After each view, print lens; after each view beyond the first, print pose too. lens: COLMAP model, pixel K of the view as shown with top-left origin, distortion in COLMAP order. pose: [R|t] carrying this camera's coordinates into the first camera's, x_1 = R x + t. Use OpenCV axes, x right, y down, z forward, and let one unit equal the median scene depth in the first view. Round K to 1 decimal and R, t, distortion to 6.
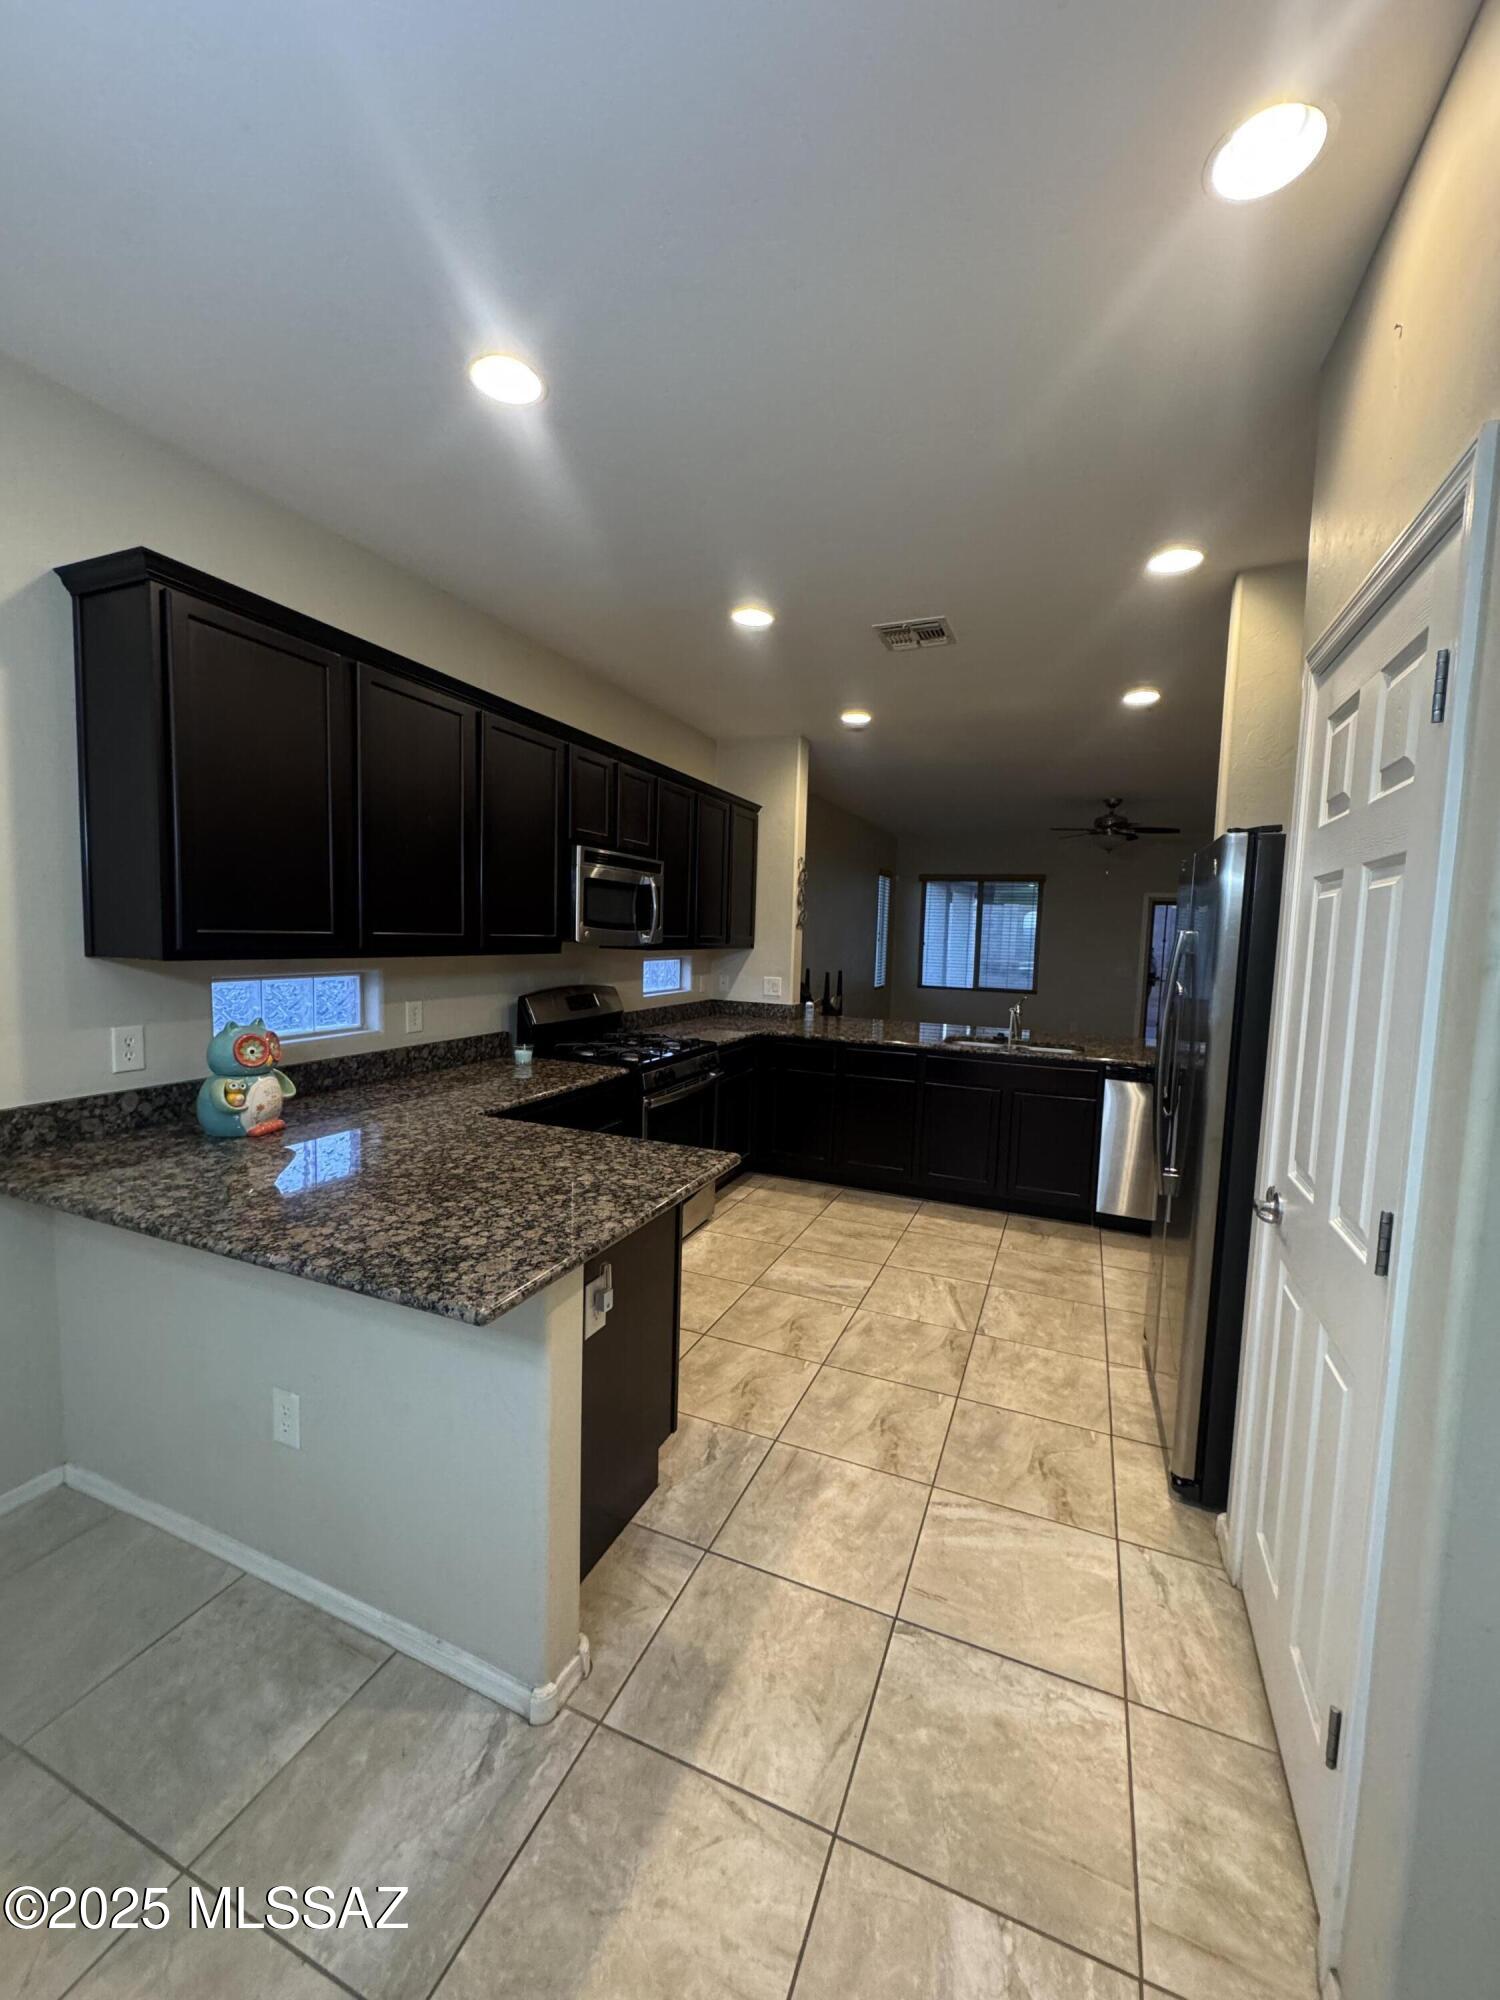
lens RADIAL K [[795.2, 0, 753.2], [0, 795.2, 1002.2], [0, 0, 1]] dist [-0.003464, 0.000592]
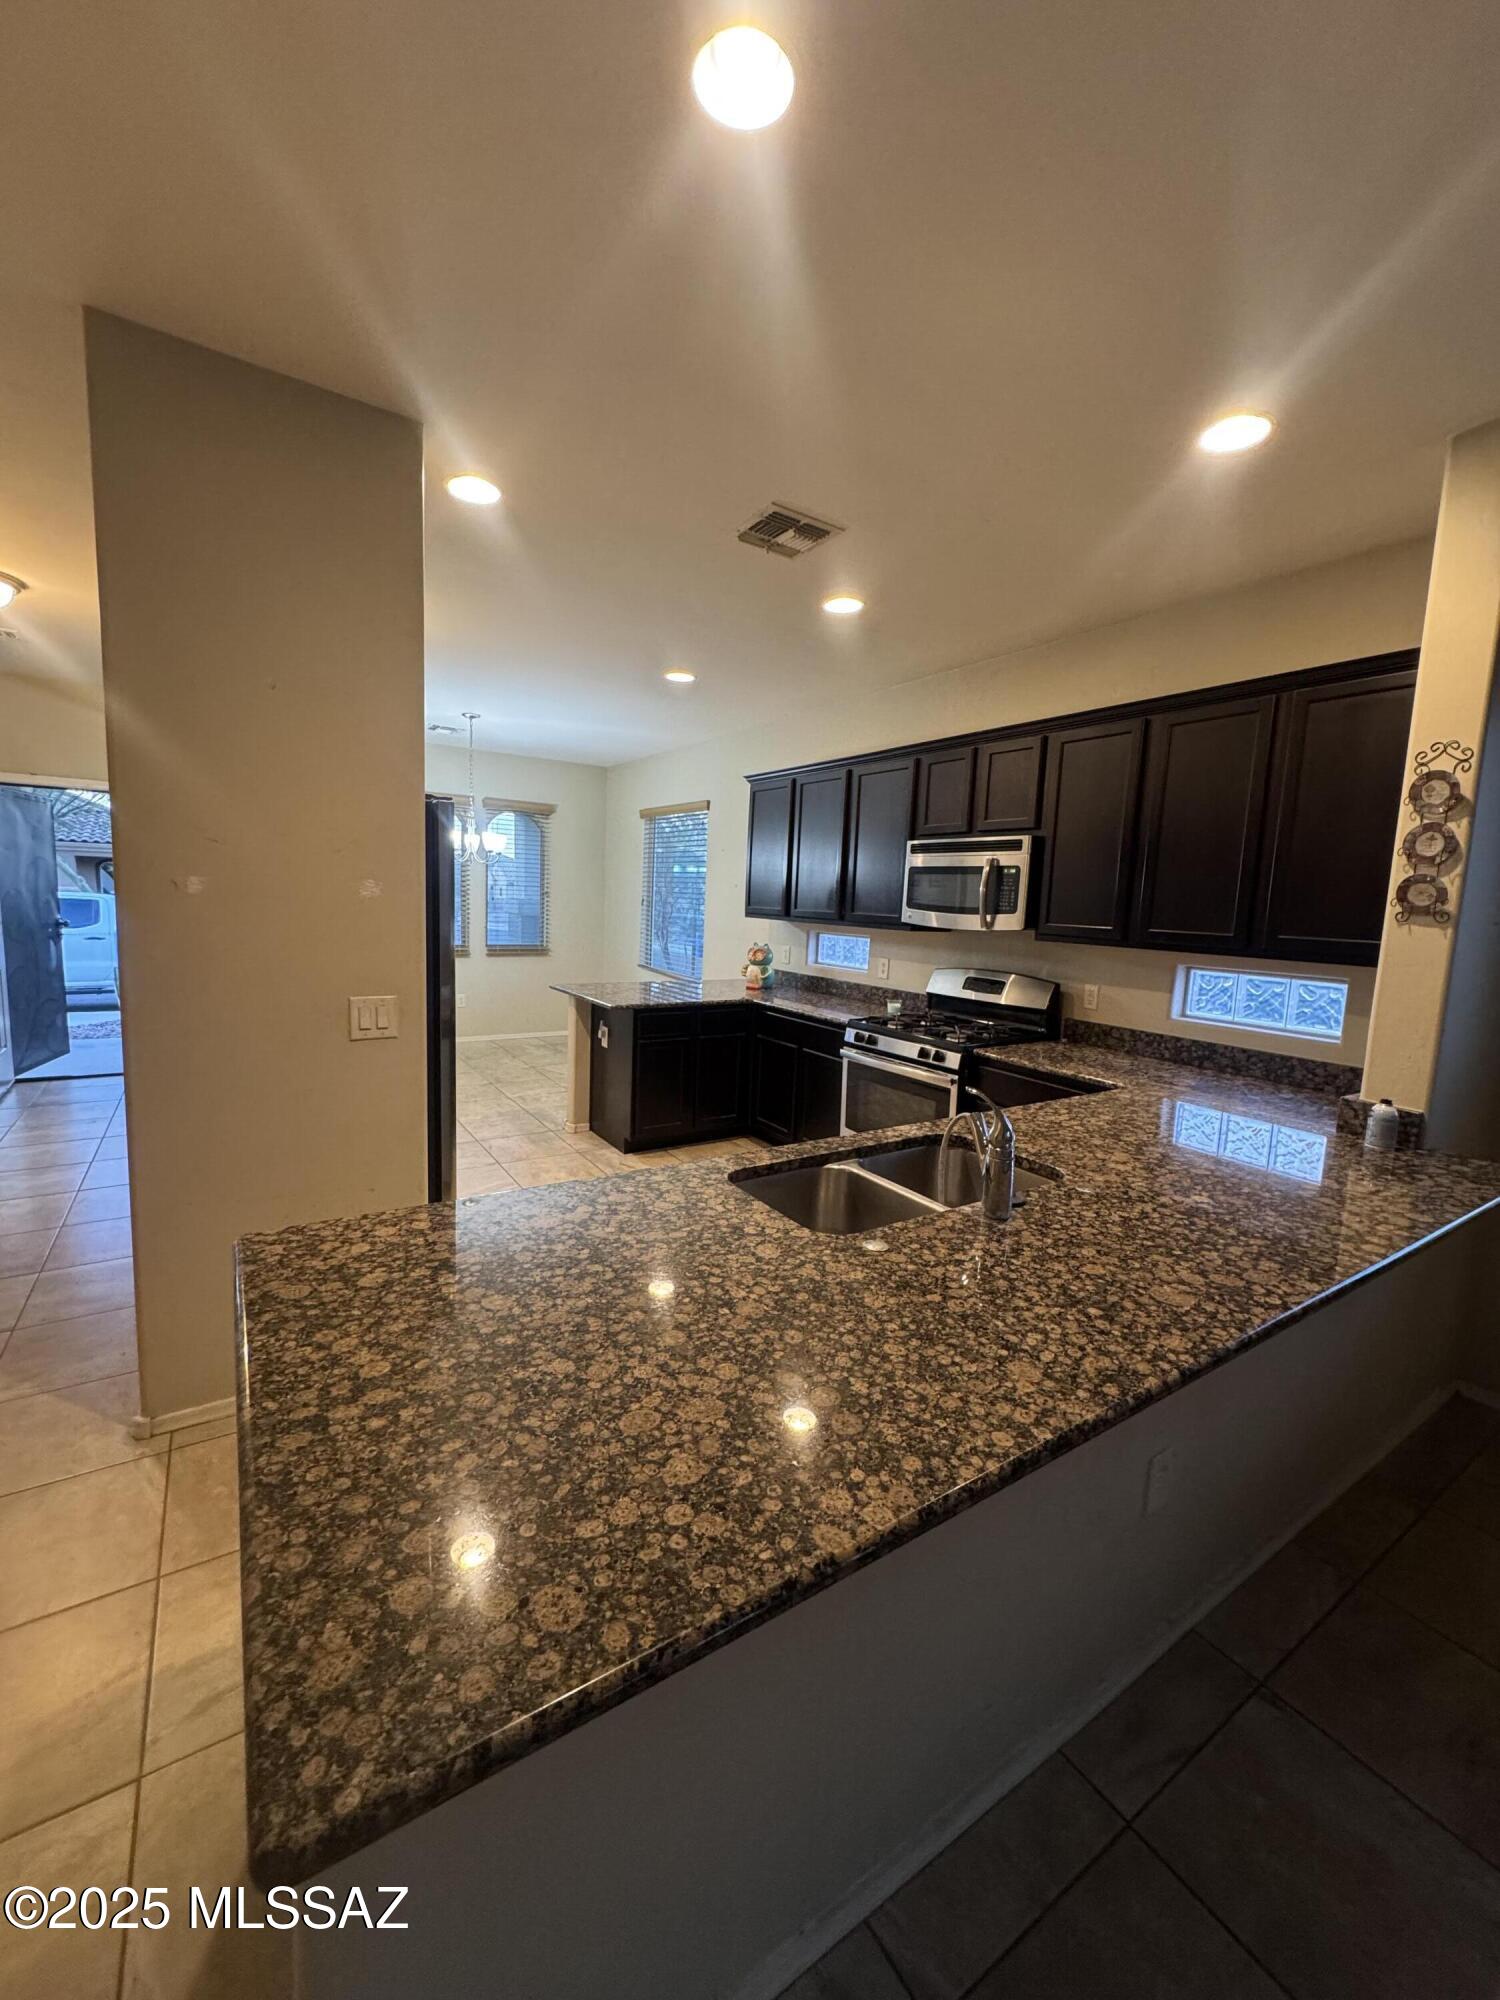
lens RADIAL K [[795.2, 0, 753.2], [0, 795.2, 1002.2], [0, 0, 1]] dist [-0.003464, 0.000592]
pose [[-0.560427, 0.048451, -0.826785, 0.923869], [-0.136238, 0.979295, 0.149736, -0.106498], [0.816921, 0.196556, -0.542222, 1.513331]]
